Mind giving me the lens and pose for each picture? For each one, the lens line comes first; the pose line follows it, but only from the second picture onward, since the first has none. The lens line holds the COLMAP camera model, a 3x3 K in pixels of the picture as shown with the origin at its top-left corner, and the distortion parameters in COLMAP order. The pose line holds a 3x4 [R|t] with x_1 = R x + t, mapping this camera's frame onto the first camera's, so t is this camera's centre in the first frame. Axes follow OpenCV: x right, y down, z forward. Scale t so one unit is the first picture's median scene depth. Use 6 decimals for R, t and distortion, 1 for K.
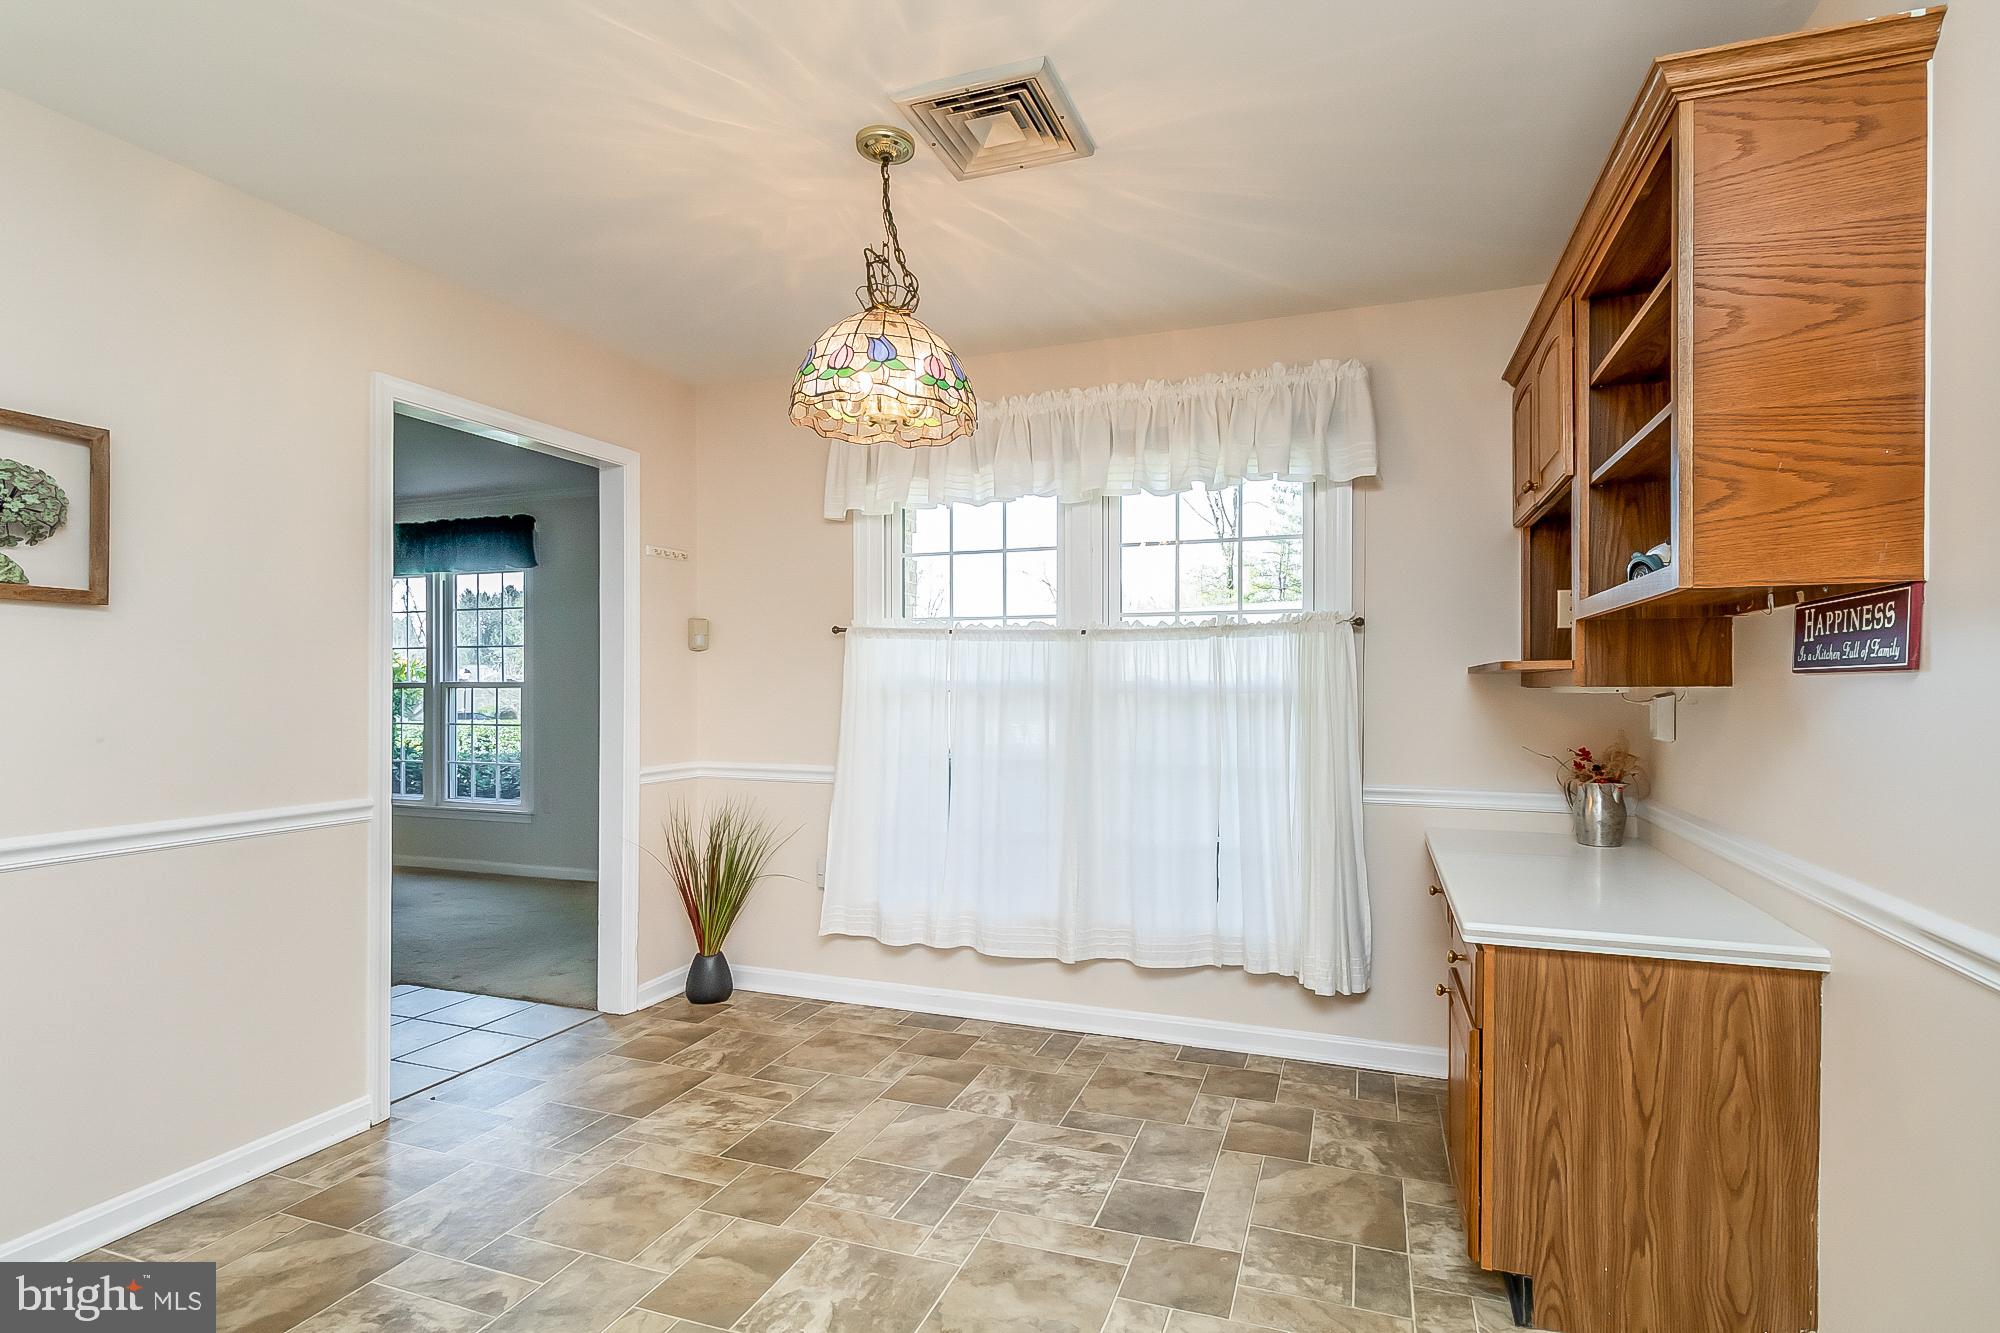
lens RADIAL K [[939.6, 0, 1056.9], [0, 939.6, 706.1], [0, 0, 1]] dist [0.006934, 0.000164]
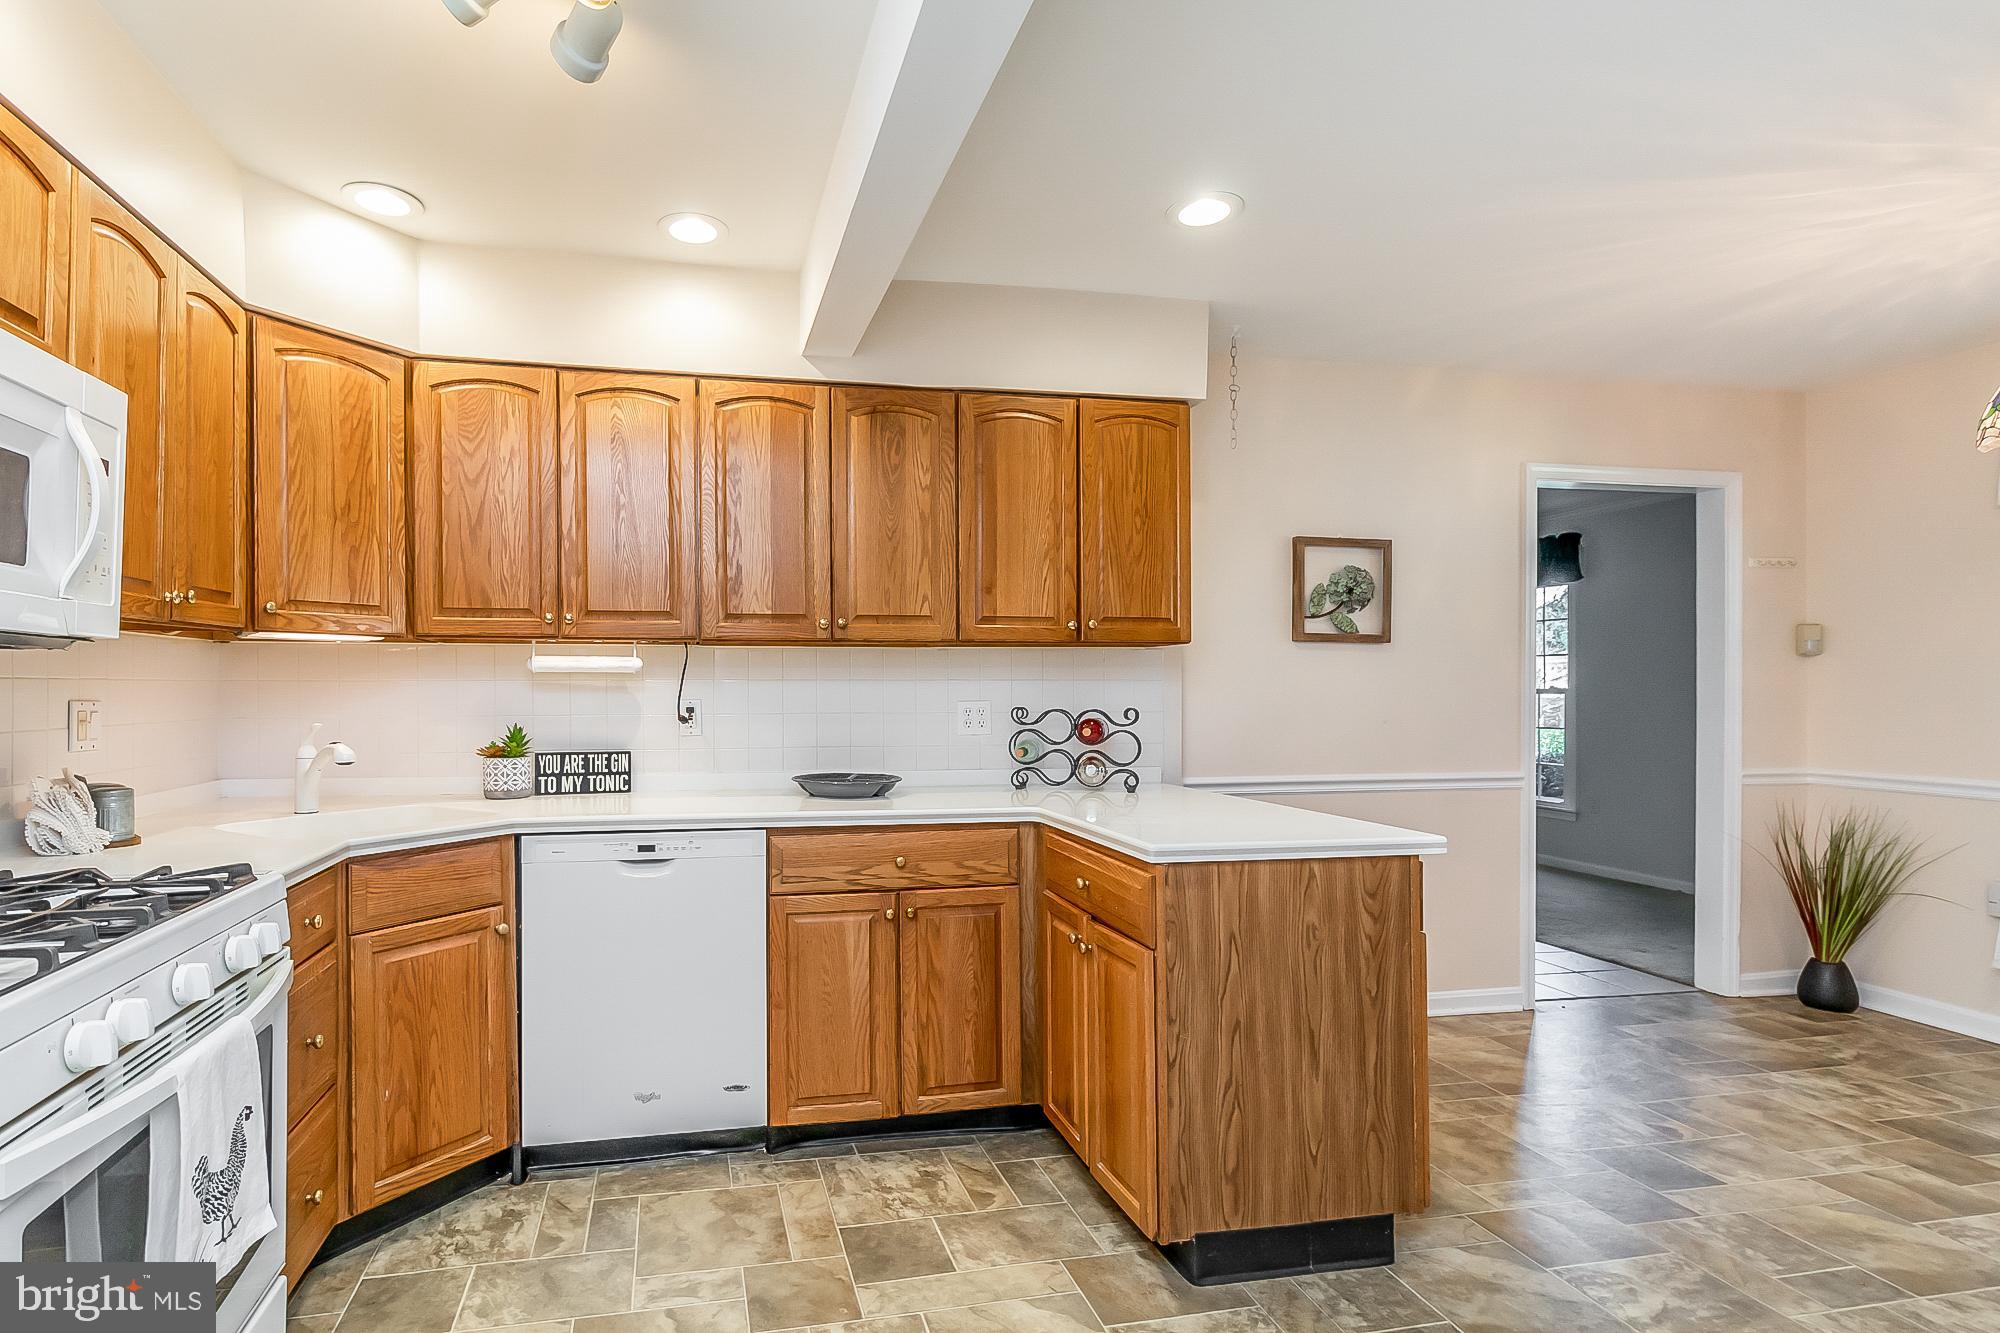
lens RADIAL K [[939.6, 0, 953.9], [0, 939.6, 683.3], [0, 0, 1]] dist [0.006934, 0.000164]
pose [[0.491679, -0.002803, -0.870772, 0.056010], [-0.024020, 0.999571, -0.016780, 0.009168], [0.870445, 0.029166, 0.491401, -0.353186]]
